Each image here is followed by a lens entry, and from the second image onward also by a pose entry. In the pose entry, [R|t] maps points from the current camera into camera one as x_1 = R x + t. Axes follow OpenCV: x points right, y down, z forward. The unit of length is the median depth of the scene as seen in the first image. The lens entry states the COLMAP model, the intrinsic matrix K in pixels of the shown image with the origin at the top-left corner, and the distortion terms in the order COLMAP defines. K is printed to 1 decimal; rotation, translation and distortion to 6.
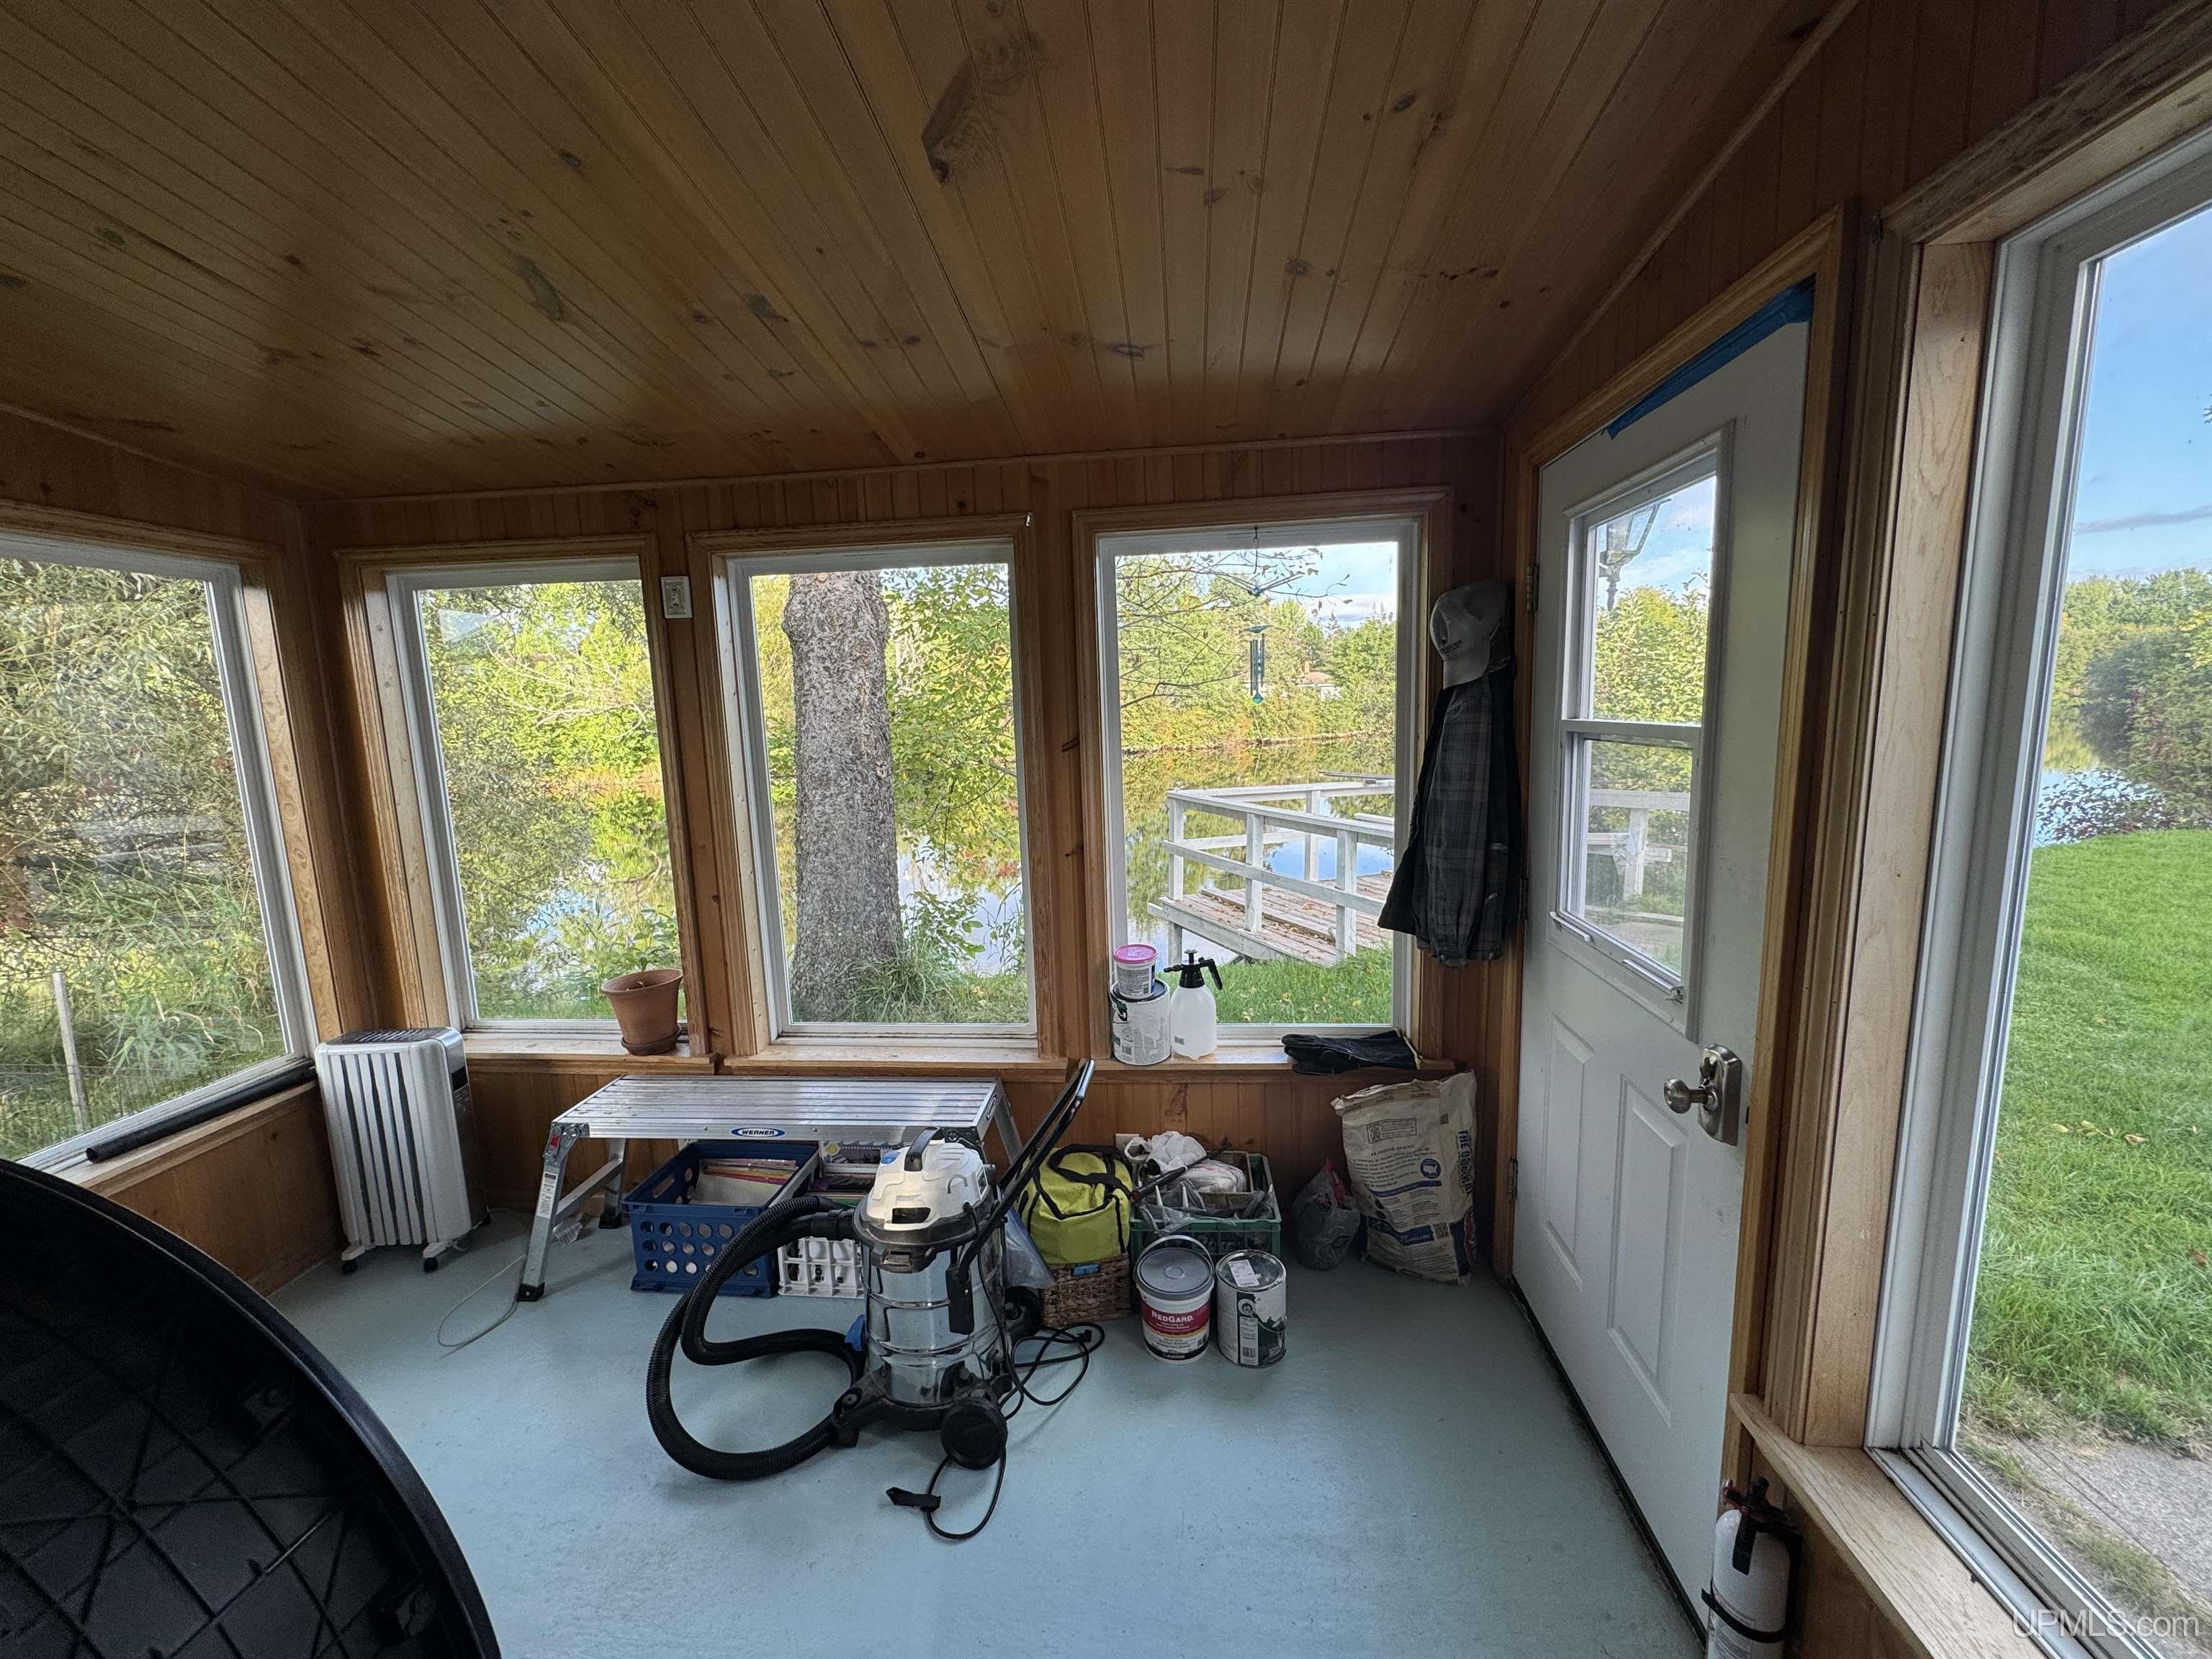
lens RADIAL K [[890.7, 0, 1107.5], [0, 890.7, 832.9], [0, 0, 1]] dist [0.000728, 0.000240]
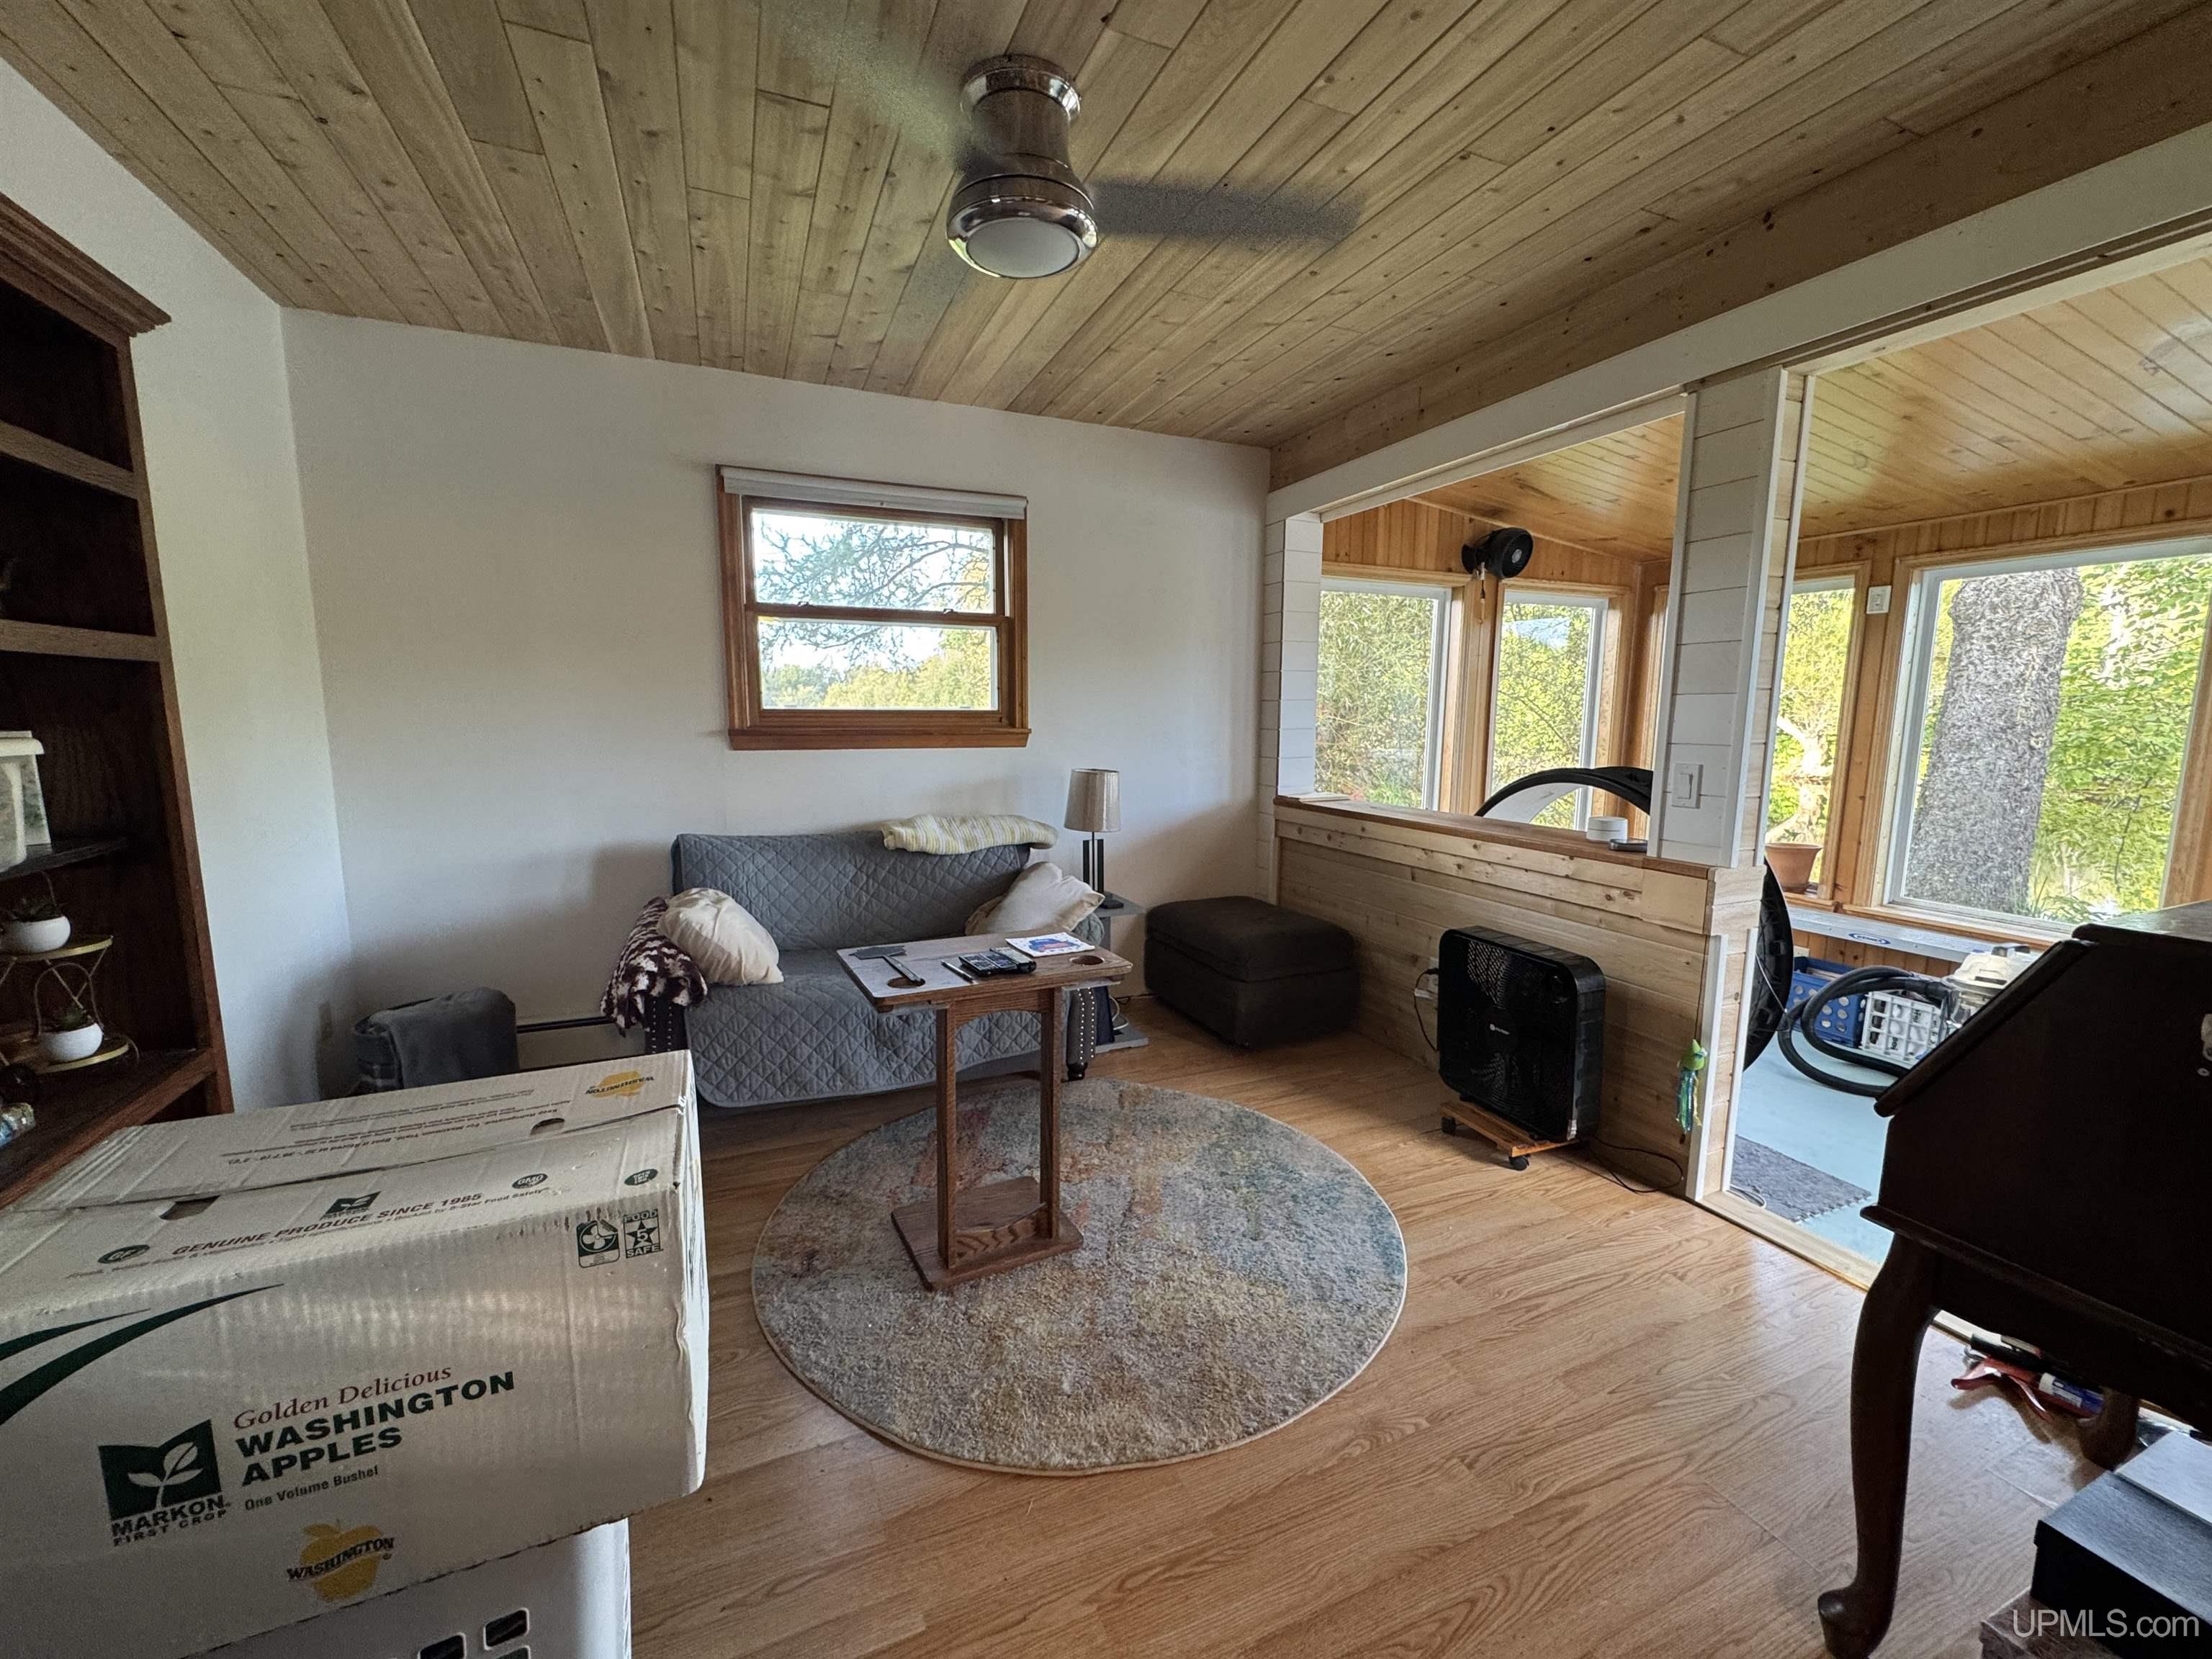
lens RADIAL K [[890.7, 0, 1110.0], [0, 890.7, 830.3], [0, 0, 1]] dist [0.000728, 0.000240]
pose [[0.486785, 0.154056, -0.859830, 0.243661], [-0.147581, 0.984680, 0.092874, 0.171561], [0.860965, 0.081685, 0.502063, -0.837376]]
